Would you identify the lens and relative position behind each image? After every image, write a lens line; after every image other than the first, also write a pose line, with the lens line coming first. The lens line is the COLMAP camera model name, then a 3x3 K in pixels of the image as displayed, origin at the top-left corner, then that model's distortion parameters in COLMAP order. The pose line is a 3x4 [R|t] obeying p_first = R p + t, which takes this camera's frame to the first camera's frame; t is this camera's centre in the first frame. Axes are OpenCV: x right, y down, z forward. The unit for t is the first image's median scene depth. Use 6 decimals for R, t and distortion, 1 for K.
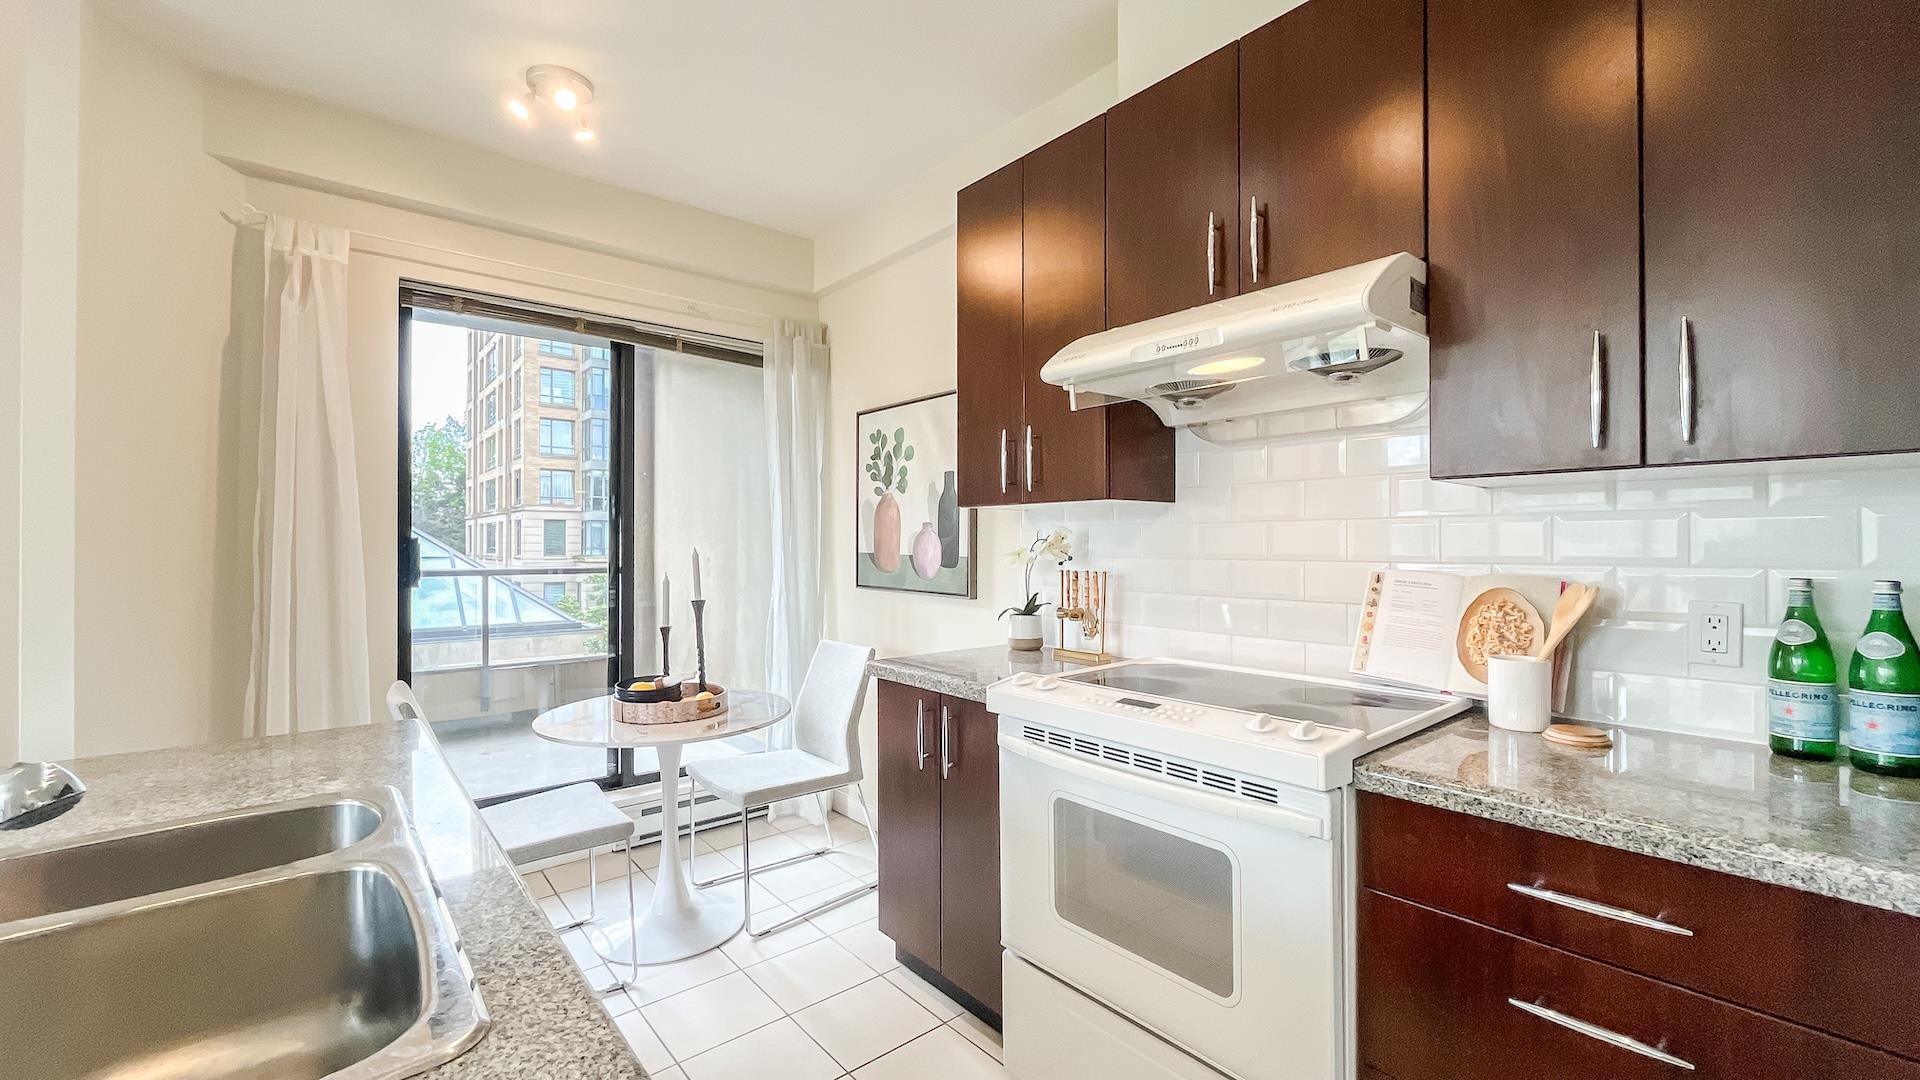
lens RADIAL K [[773.4, 0, 954.5], [0, 773.4, 540.0], [0, 0, 1]] dist [-0.001429, -0.001255]
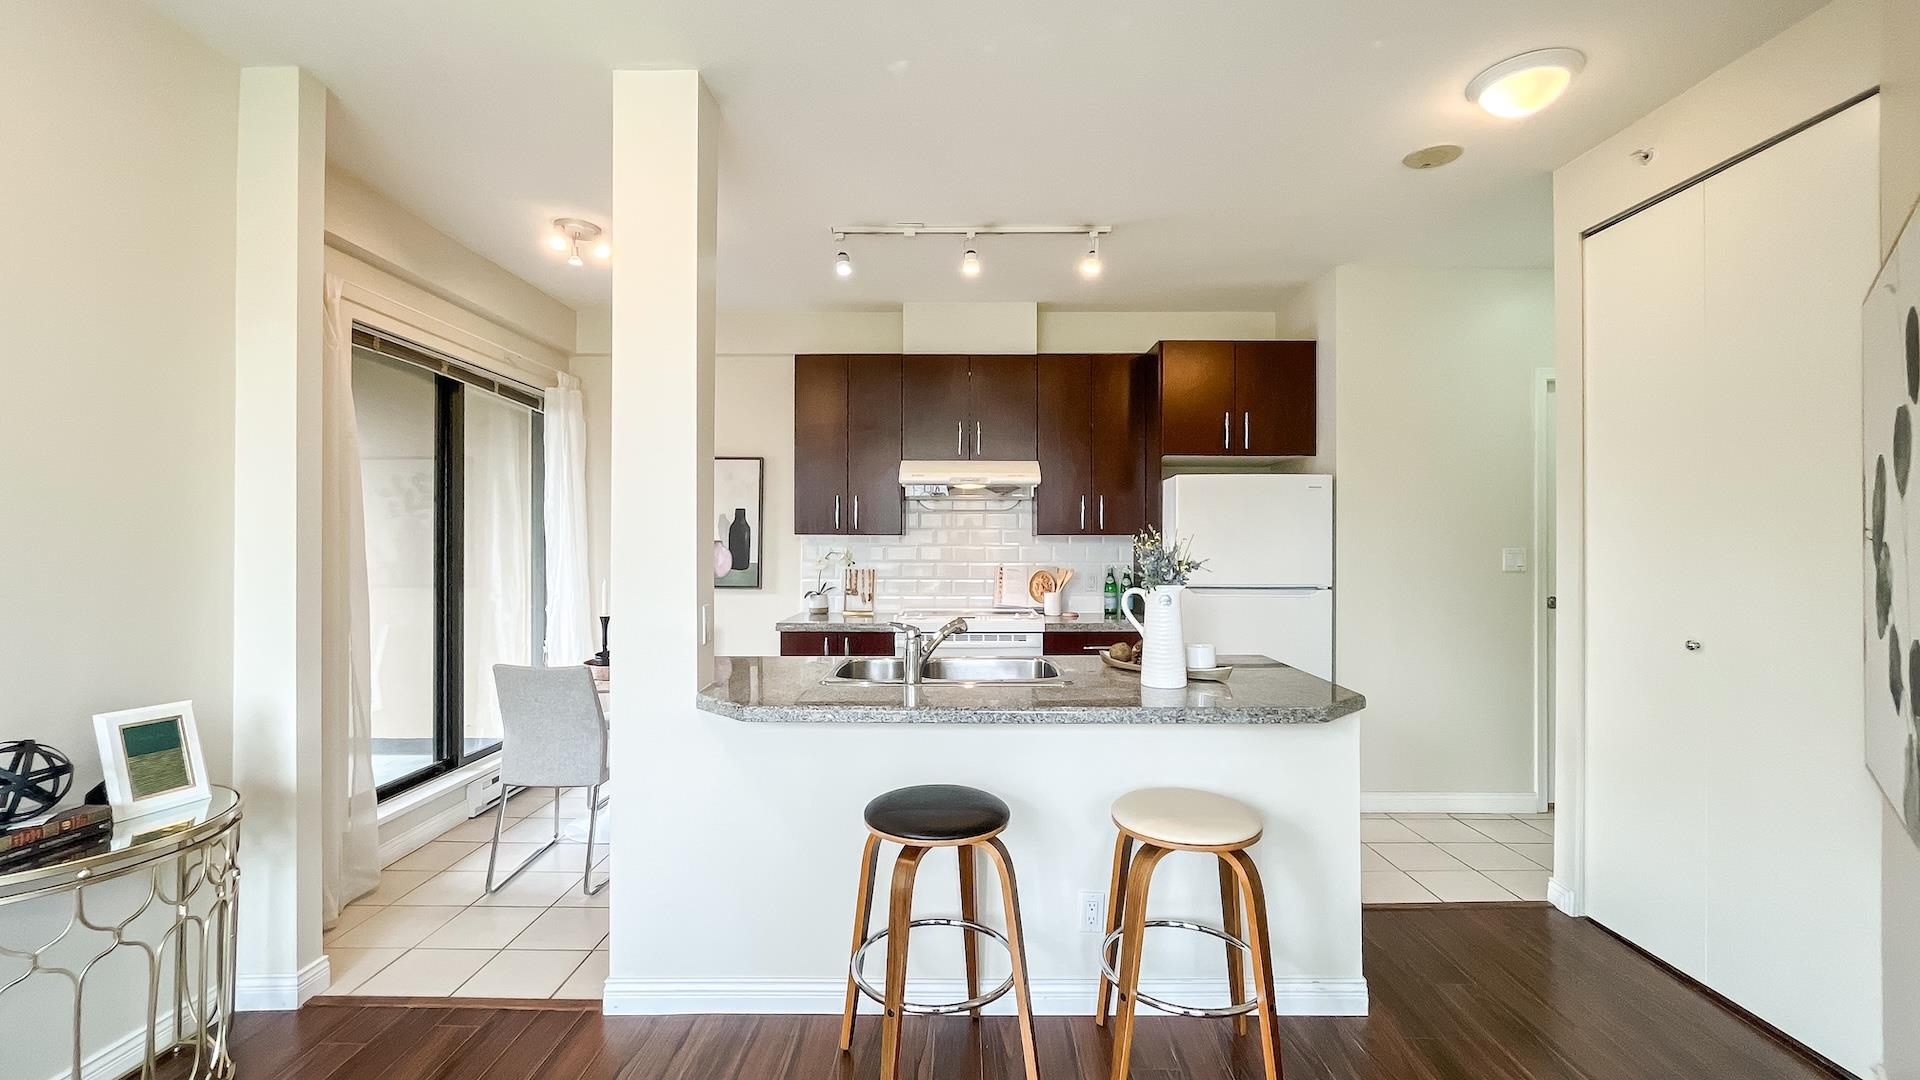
lens RADIAL K [[773.4, 0, 958.8], [0, 773.4, 545.4], [0, 0, 1]] dist [-0.001429, -0.001255]
pose [[0.642956, 0.000453, 0.765903, -0.903133], [-0.005953, 0.999973, 0.004406, -0.023393], [-0.765880, -0.007392, 0.642941, -0.338392]]
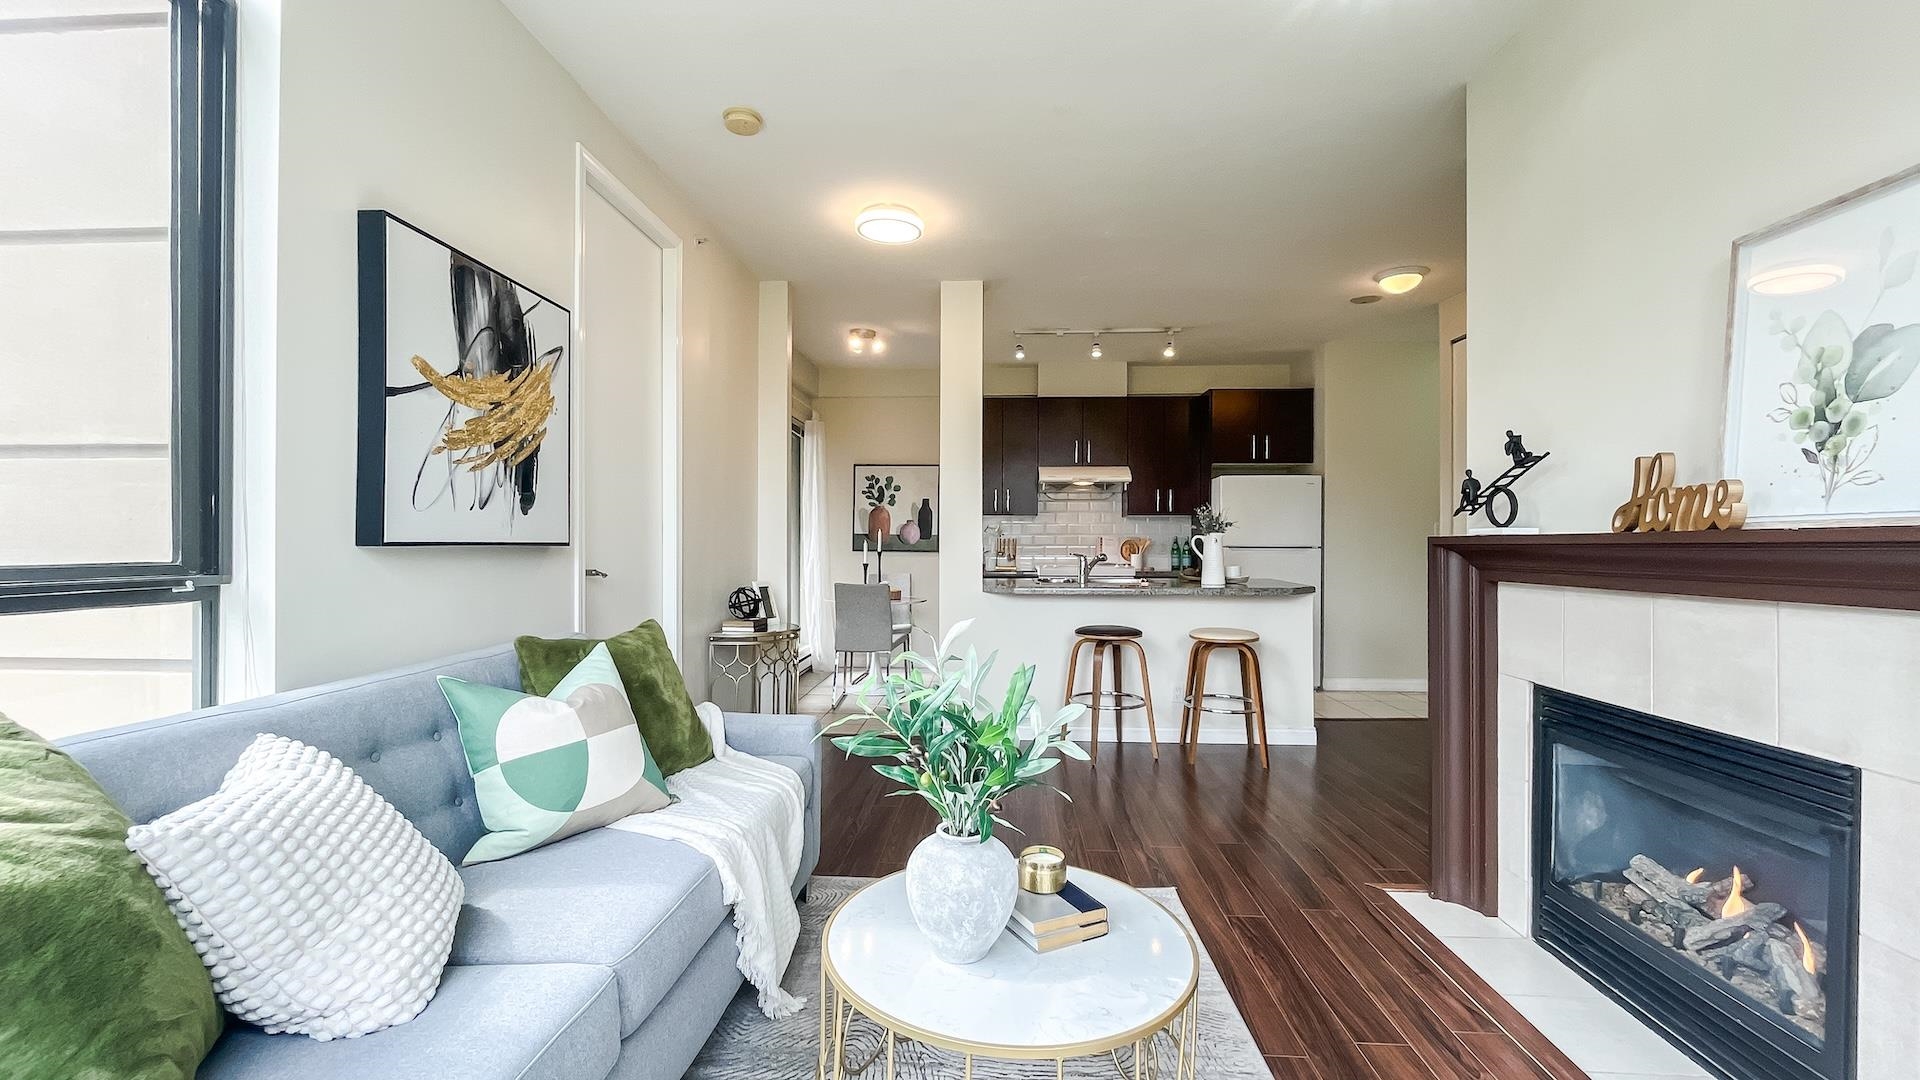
lens RADIAL K [[773.4, 0, 958.7], [0, 773.4, 542.5], [0, 0, 1]] dist [-0.001429, -0.001255]
pose [[0.683923, 0.001683, 0.729553, -1.622534], [-0.008042, 0.999954, 0.005232, 0.031112], [-0.729510, -0.009445, 0.683905, -0.669453]]
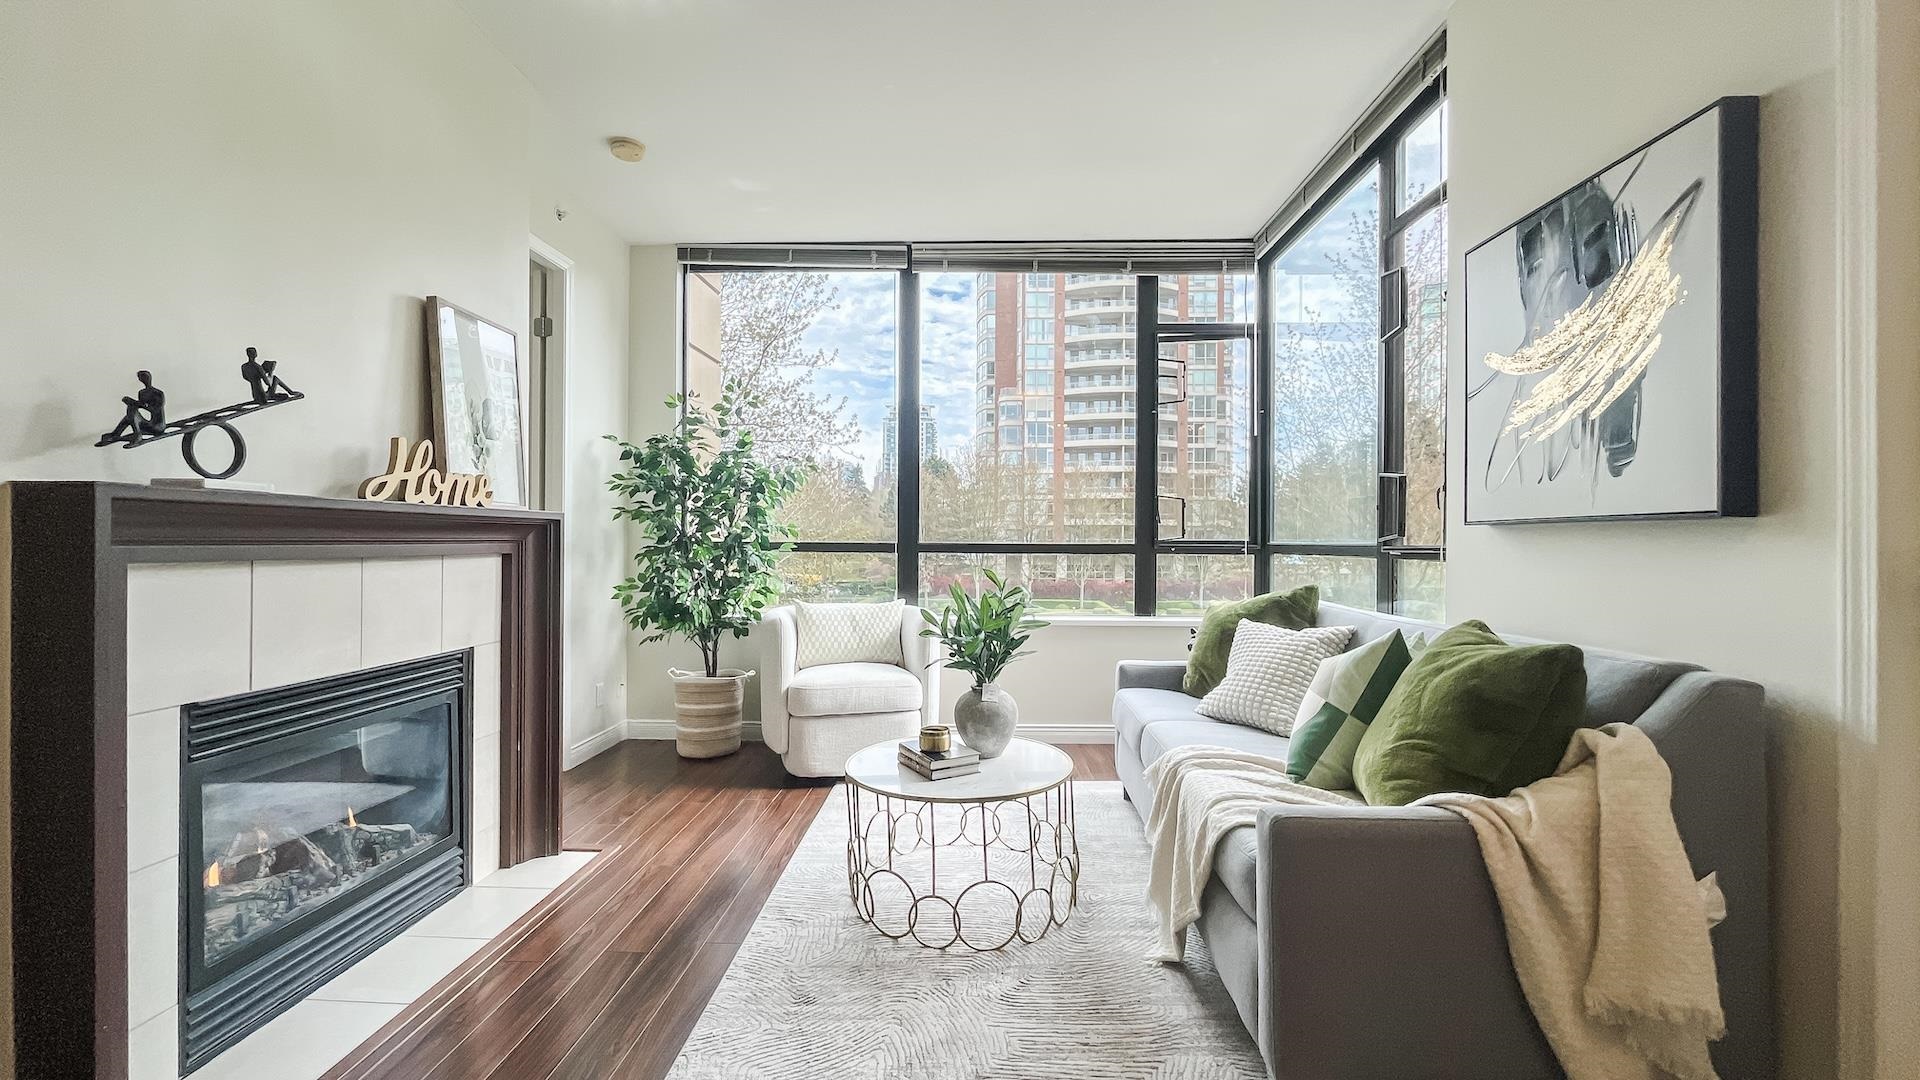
lens RADIAL K [[773.4, 0, 958.1], [0, 773.4, 544.0], [0, 0, 1]] dist [-0.001429, -0.001255]
pose [[-0.668794, -0.005966, -0.743424, -0.660651], [-0.000467, 0.999971, -0.007605, 0.062719], [0.743448, -0.004739, -0.668777, 0.163316]]
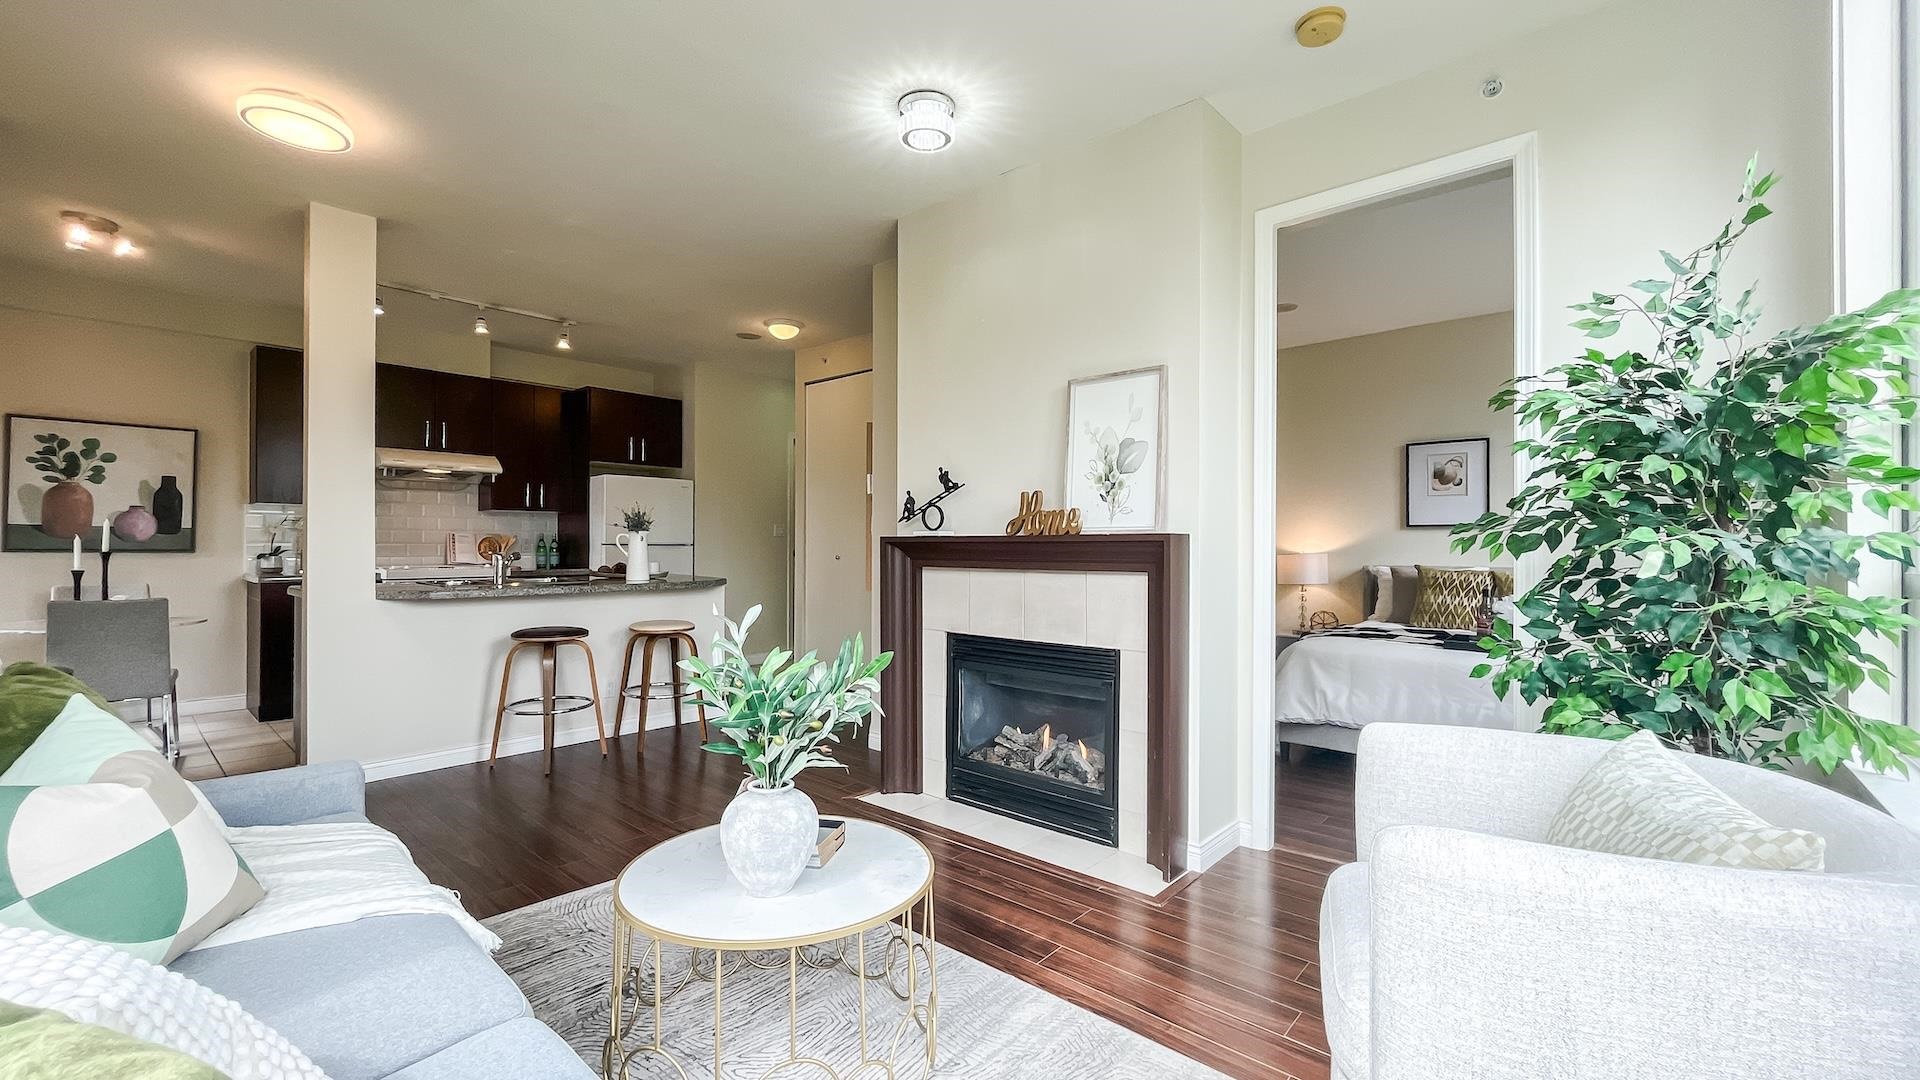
lens RADIAL K [[773.4, 0, 949.7], [0, 773.4, 545.9], [0, 0, 1]] dist [-0.001429, -0.001255]
pose [[-0.144661, -0.003905, 0.989474, -1.836845], [-0.012113, 0.999924, 0.002175, 0.035309], [-0.989407, -0.011671, -0.144698, -0.400839]]
